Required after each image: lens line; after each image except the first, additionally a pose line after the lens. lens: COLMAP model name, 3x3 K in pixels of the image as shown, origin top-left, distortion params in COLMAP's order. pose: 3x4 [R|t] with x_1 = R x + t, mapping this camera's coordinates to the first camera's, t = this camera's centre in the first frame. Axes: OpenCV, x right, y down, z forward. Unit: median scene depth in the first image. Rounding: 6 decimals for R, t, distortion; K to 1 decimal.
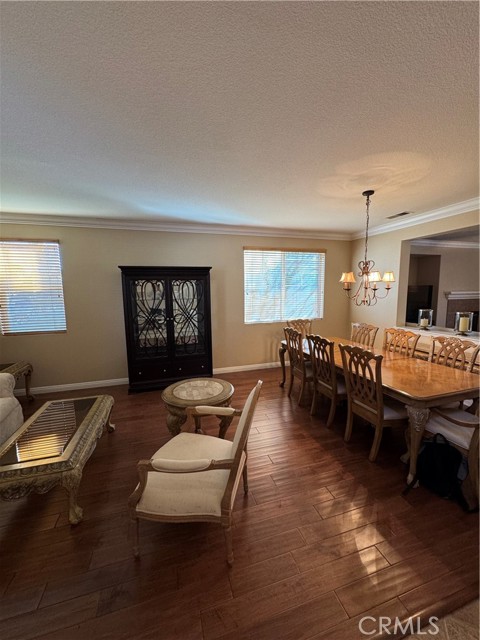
lens RADIAL K [[255.9, 0, 241.0], [0, 255.9, 317.6], [0, 0, 1]] dist [0.001400, 0.000130]
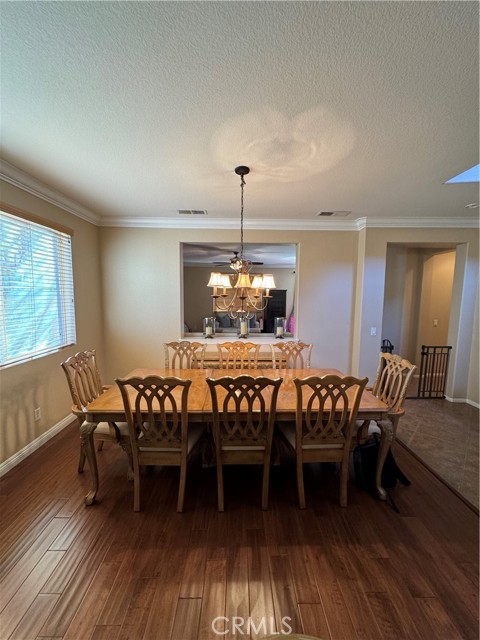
lens RADIAL K [[255.9, 0, 241.0], [0, 255.9, 317.6], [0, 0, 1]] dist [0.001400, 0.000130]
pose [[0.272864, -0.074859, 0.959136, -0.249900], [0.098897, 0.993869, 0.049435, -0.089695], [-0.956956, 0.081366, 0.278594, 0.797157]]
